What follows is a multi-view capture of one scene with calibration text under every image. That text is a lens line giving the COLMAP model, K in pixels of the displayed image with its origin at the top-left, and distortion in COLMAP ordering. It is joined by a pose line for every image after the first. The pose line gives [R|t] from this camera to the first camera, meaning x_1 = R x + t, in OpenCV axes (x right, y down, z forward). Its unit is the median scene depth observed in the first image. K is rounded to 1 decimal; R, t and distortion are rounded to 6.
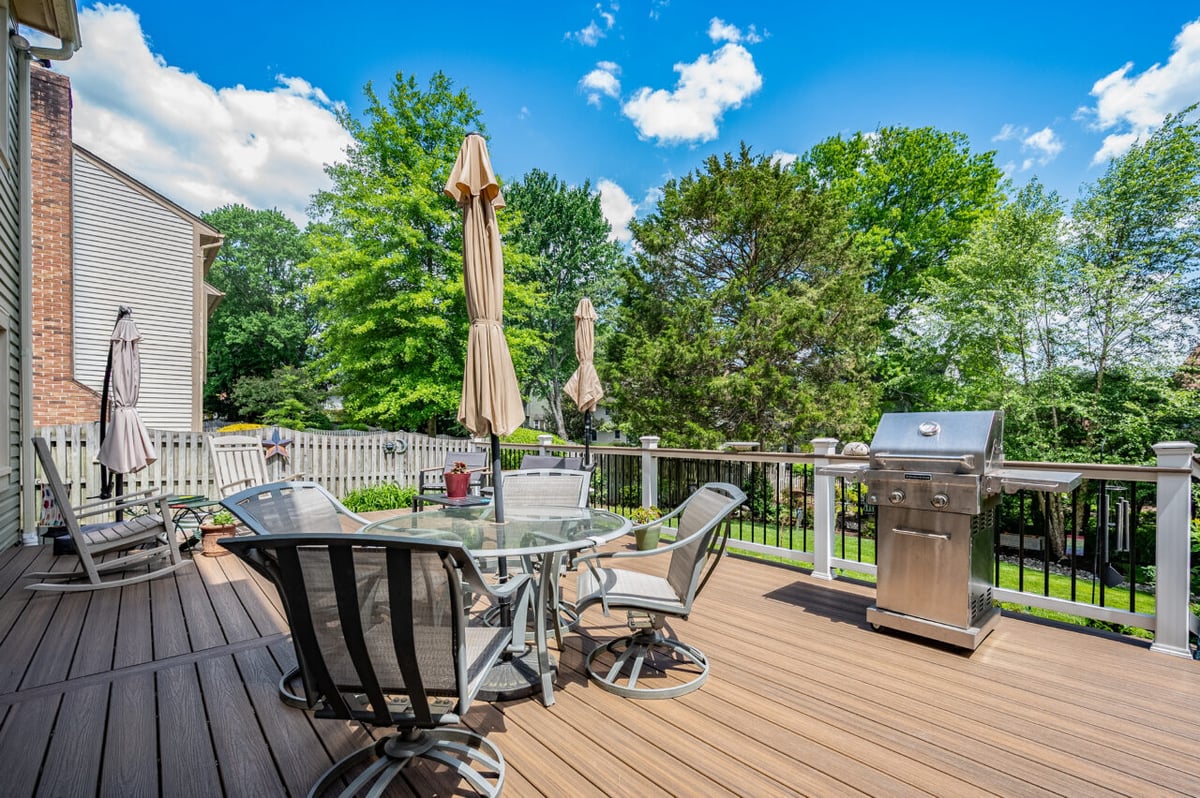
lens RADIAL K [[499.8, 0, 603.5], [0, 499.8, 450.1], [0, 0, 1]] dist [0.000691, -0.000145]
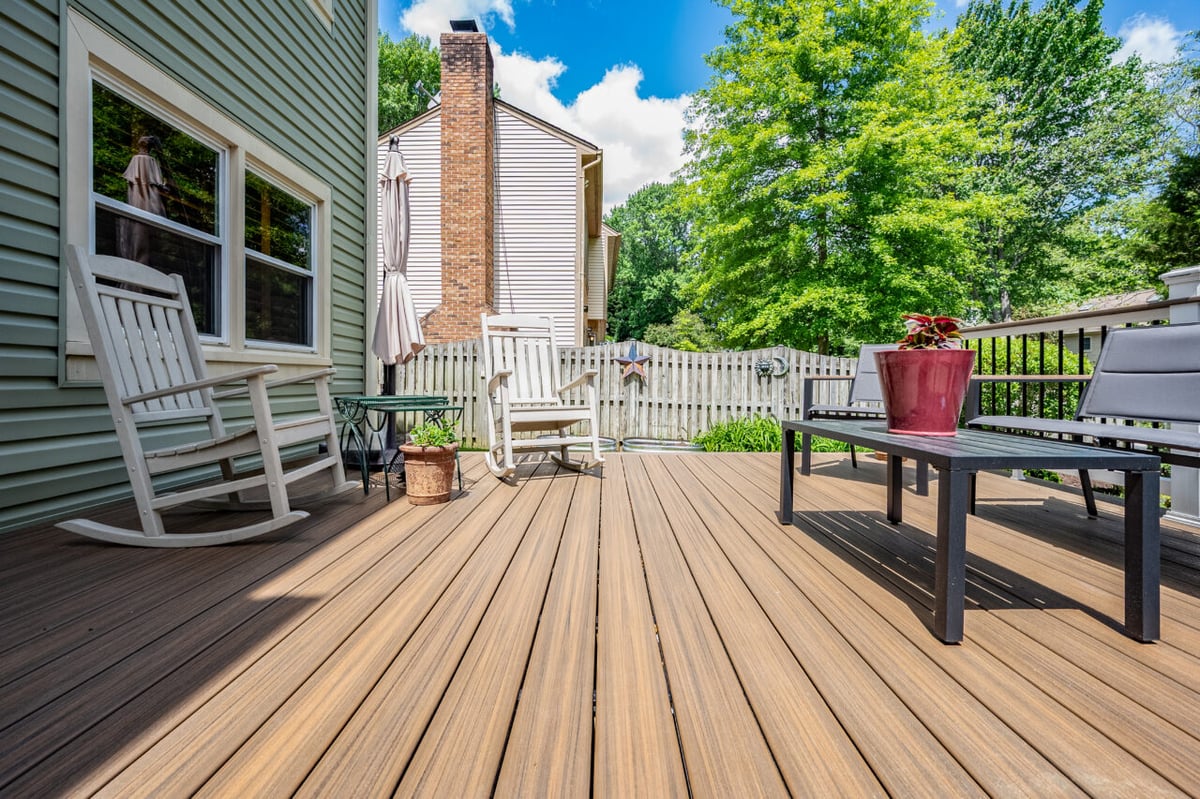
lens RADIAL K [[487.3, 0, 593.8], [0, 487.3, 376.1], [0, 0, 1]] dist [0.000531, 0.000062]
pose [[0.720326, -0.006466, -0.693605, -0.110743], [-0.022597, 0.999207, -0.032782, 0.035768], [0.693267, 0.039287, 0.719609, 0.308371]]
